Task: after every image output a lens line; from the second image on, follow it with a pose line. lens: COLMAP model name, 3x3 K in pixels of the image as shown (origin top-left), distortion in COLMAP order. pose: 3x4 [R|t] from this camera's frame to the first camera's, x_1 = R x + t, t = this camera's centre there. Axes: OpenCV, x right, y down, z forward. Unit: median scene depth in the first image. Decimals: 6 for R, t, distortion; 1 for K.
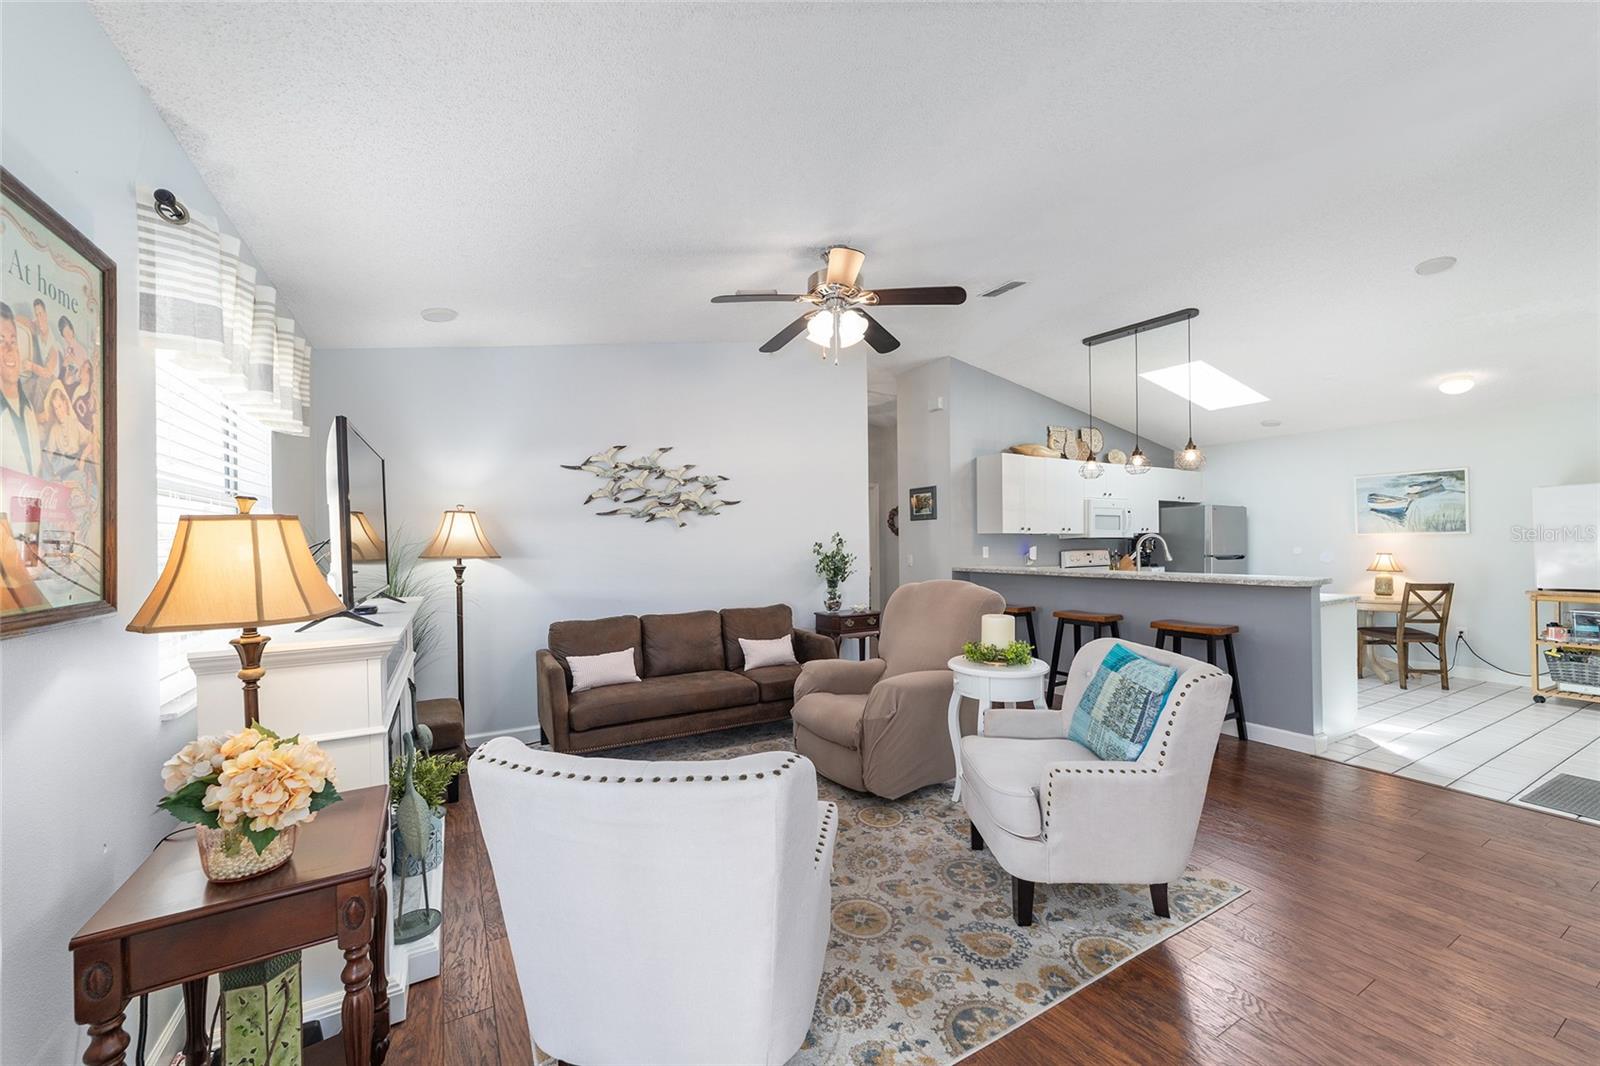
lens RADIAL K [[617.7, 0, 795.8], [0, 617.7, 546.5], [0, 0, 1]] dist [-0.009645, 0.006290]
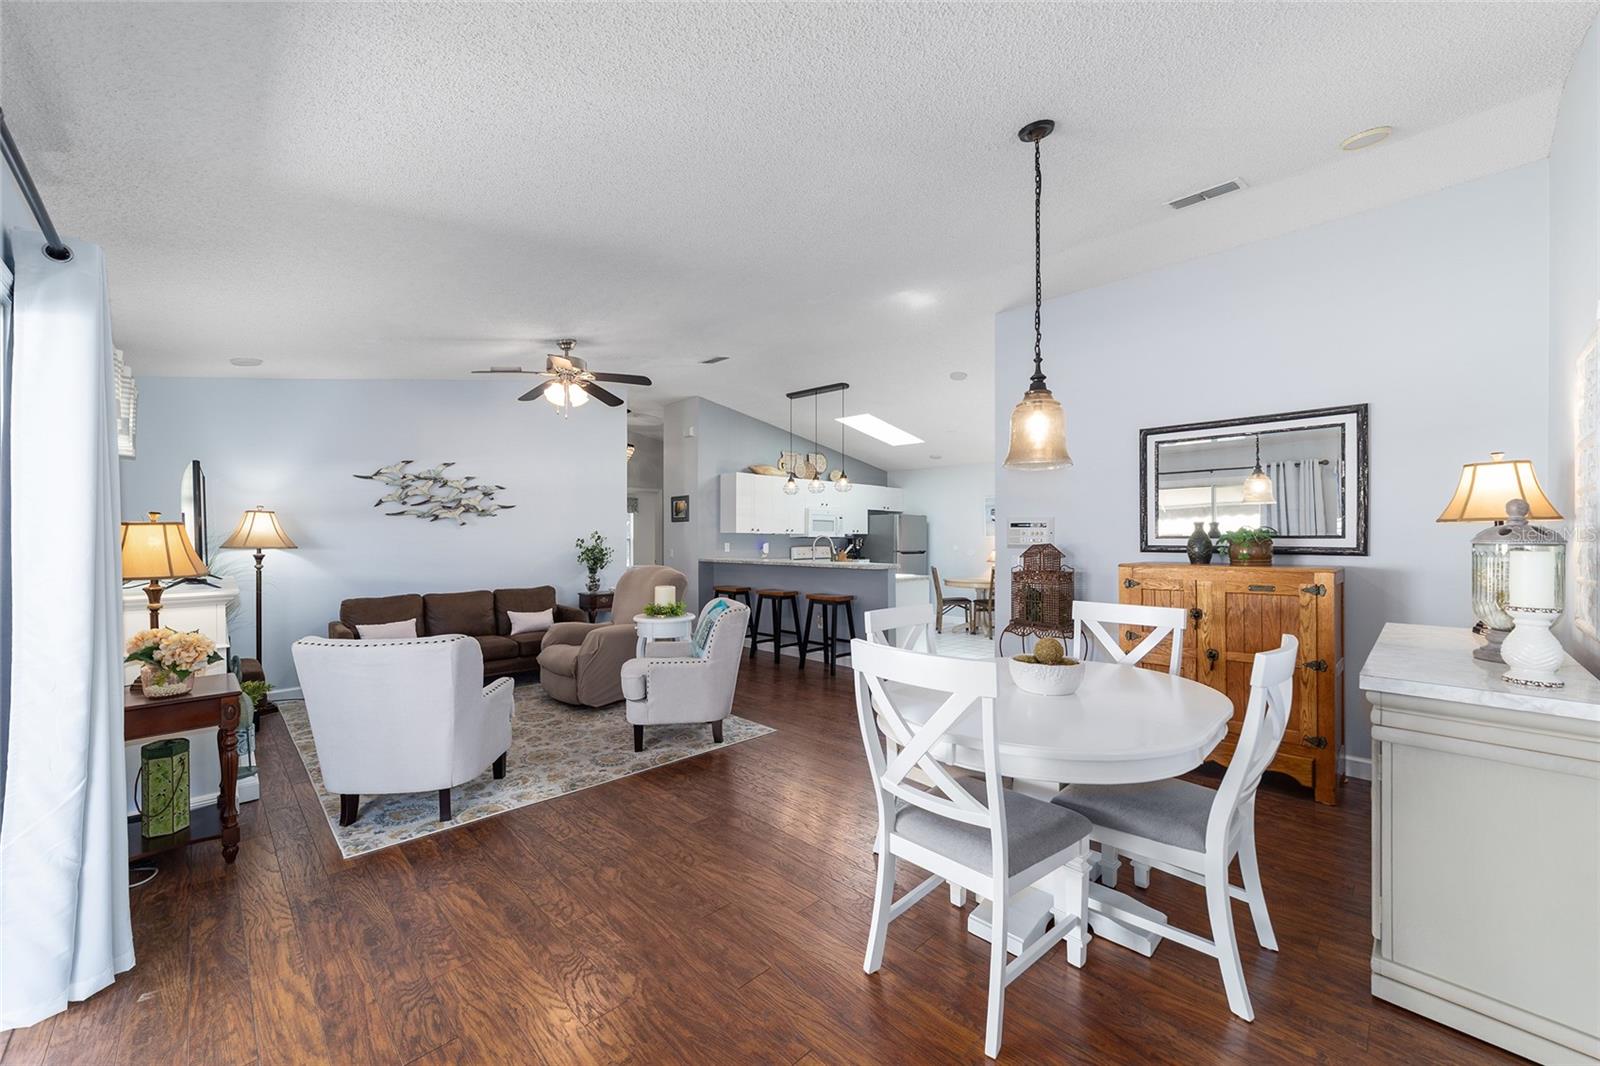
lens RADIAL K [[617.7, 0, 797.2], [0, 617.7, 536.4], [0, 0, 1]] dist [-0.009645, 0.006290]
pose [[0.967821, 0.011123, 0.251393, 0.168939], [-0.008581, 0.999900, -0.011207, -0.000660], [-0.251493, 0.008689, 0.967820, -0.413700]]
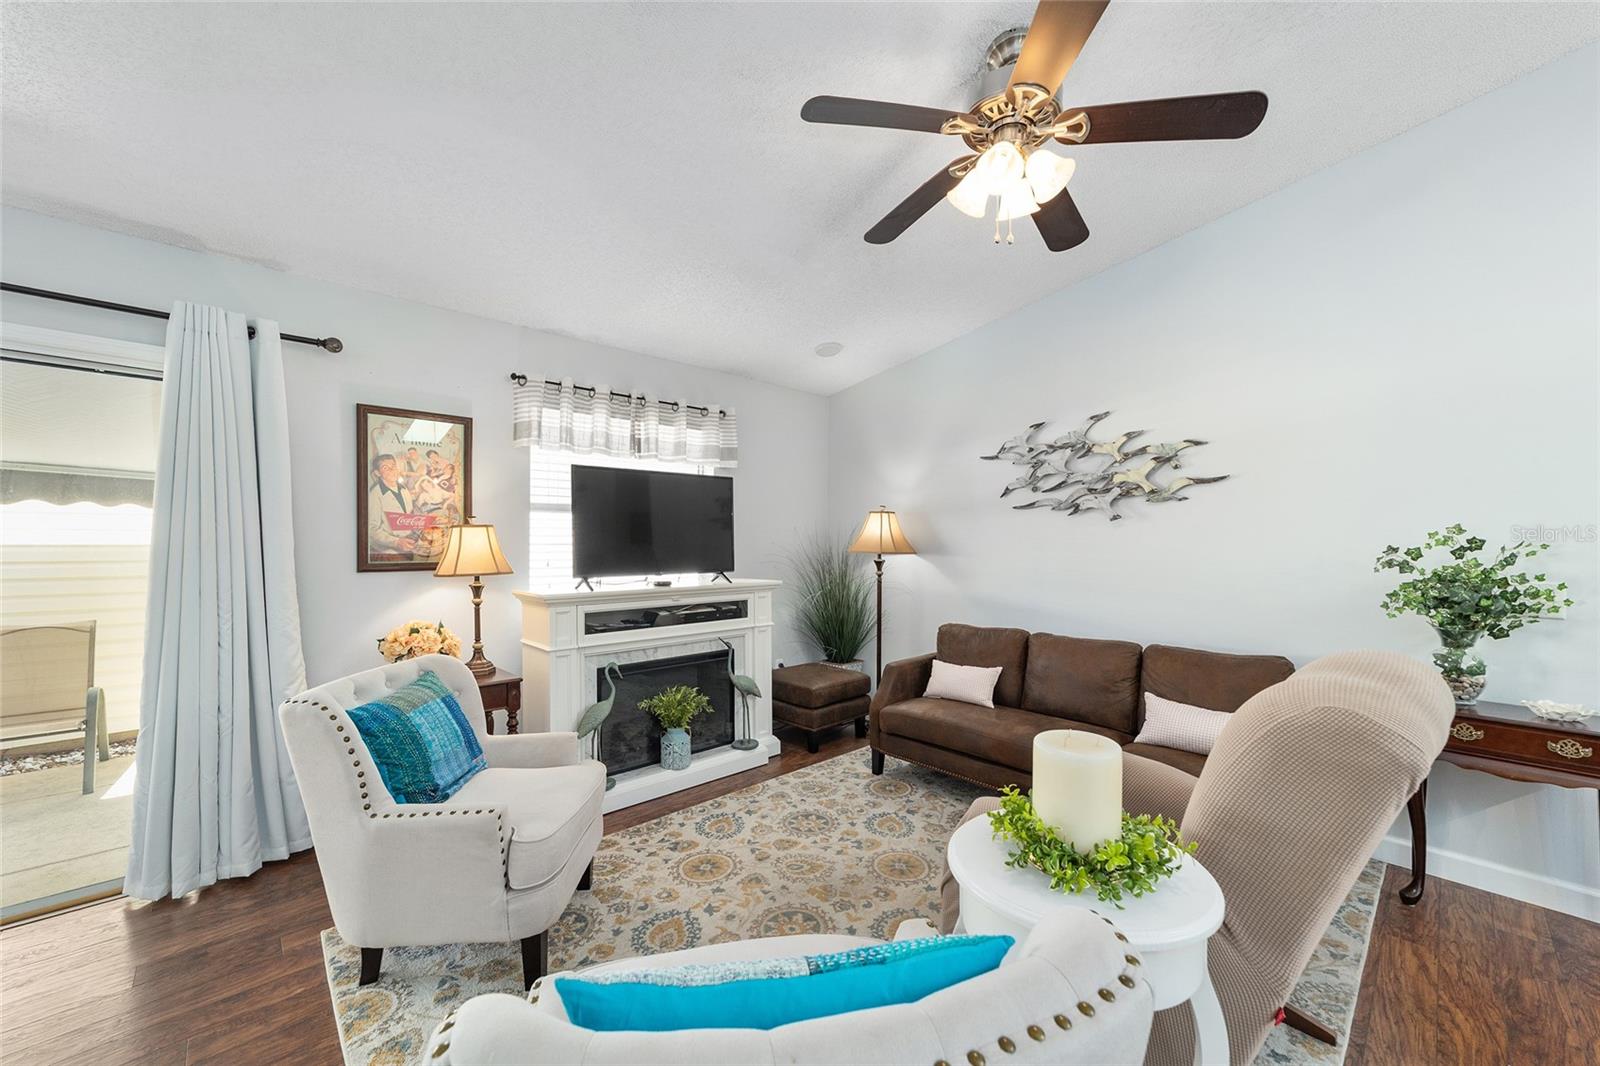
lens RADIAL K [[617.7, 0, 802.0], [0, 617.7, 548.8], [0, 0, 1]] dist [-0.009645, 0.006290]
pose [[0.239912, 0.025177, -0.970468, 0.435276], [-0.013642, 0.999652, 0.022562, -0.010440], [0.970699, 0.007826, 0.240172, 0.487656]]
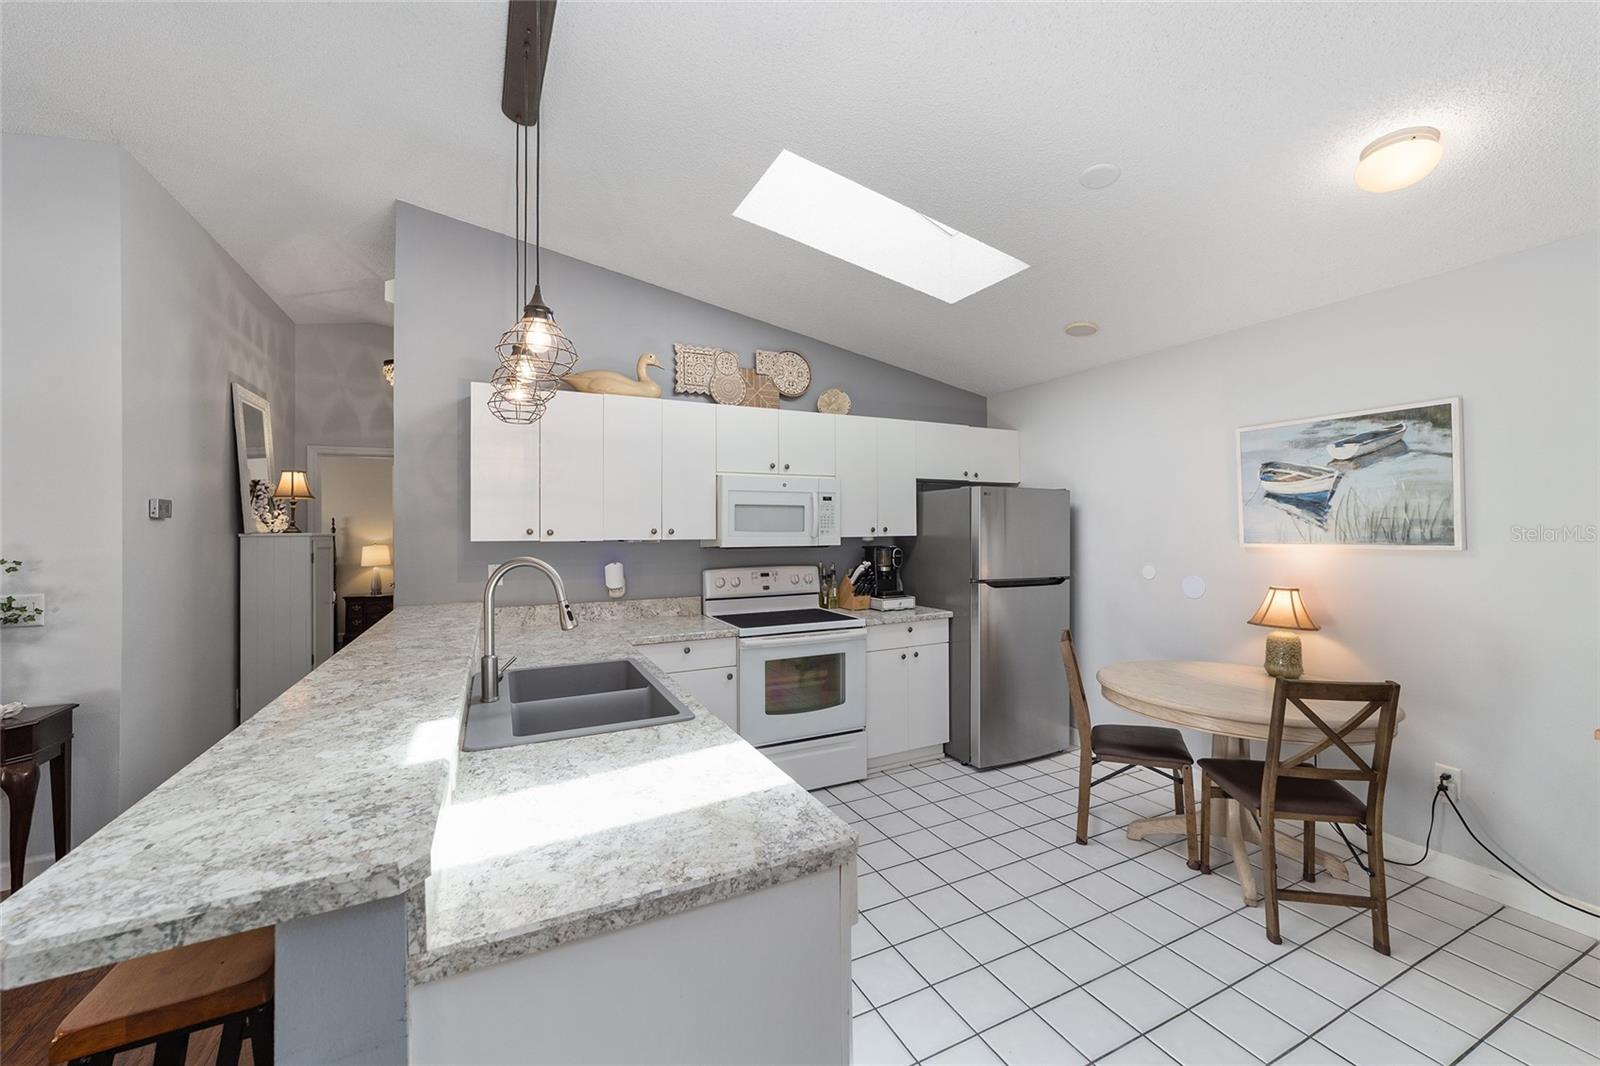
lens RADIAL K [[617.7, 0, 794.9], [0, 617.7, 526.4], [0, 0, 1]] dist [-0.009645, 0.006290]
pose [[0.997774, 0.003999, -0.066559, 0.827490], [-0.004555, 0.999956, -0.008192, -0.040654], [0.066523, 0.008477, 0.997749, 0.679779]]
